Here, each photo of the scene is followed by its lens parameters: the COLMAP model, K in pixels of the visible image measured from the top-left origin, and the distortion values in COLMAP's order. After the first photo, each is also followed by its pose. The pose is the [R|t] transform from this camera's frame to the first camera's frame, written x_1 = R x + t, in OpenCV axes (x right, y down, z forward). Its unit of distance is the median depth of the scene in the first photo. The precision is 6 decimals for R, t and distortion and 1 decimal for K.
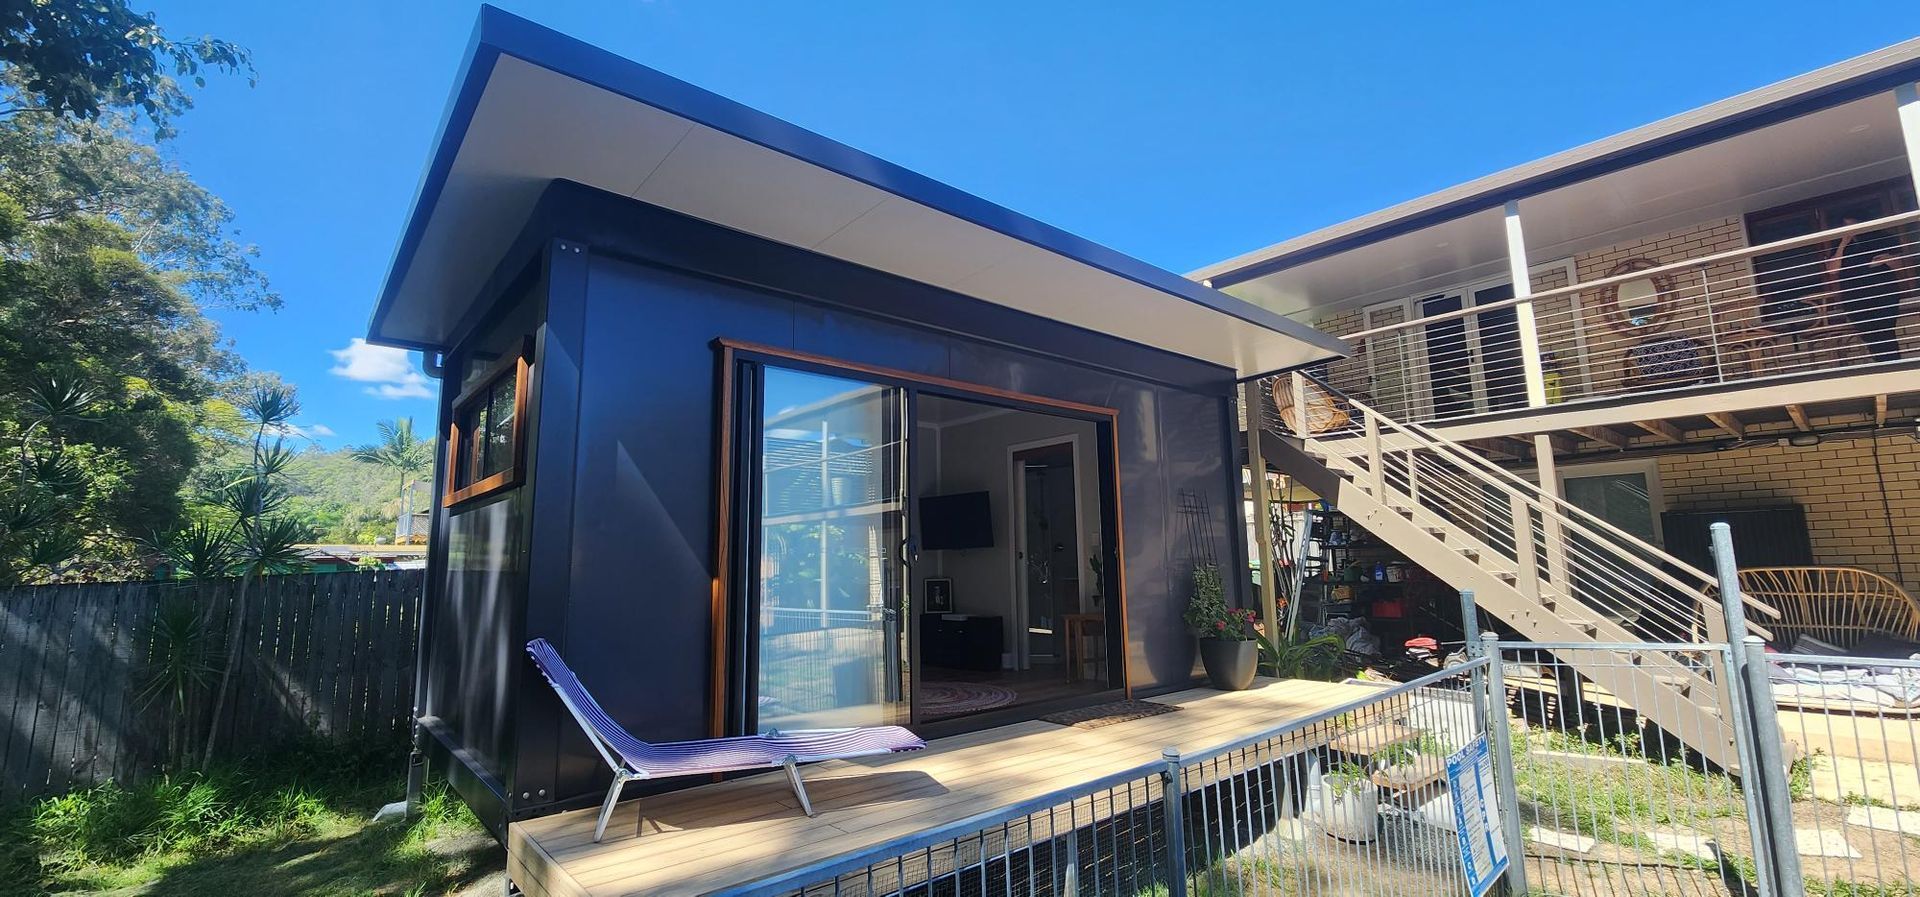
lens RADIAL K [[792.4, 0, 963.0], [0, 792.4, 453.4], [0, 0, 1]] dist [0.004368, -0.000141]
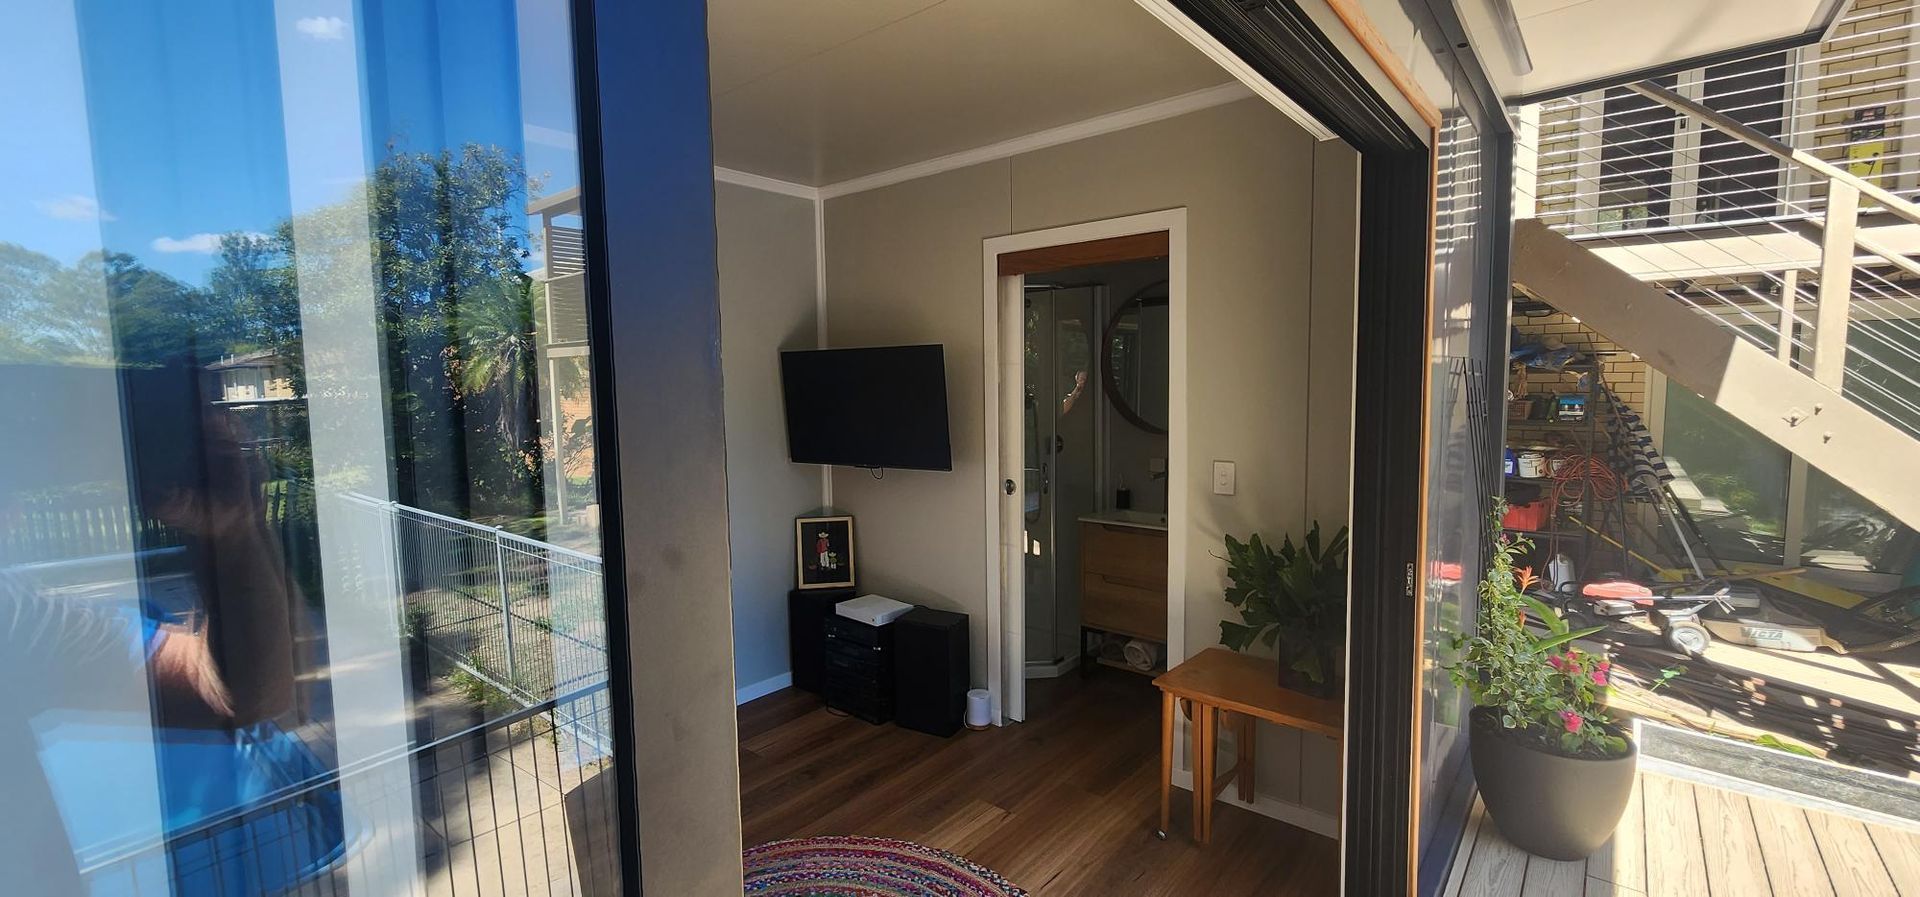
lens RADIAL K [[792.4, 0, 976.5], [0, 792.4, 448.7], [0, 0, 1]] dist [0.004368, -0.000141]
pose [[0.984782, -0.012601, 0.173339, -0.026915], [-0.027481, 0.973531, 0.226899, 0.004001], [-0.171610, -0.228209, 0.958369, 0.602234]]
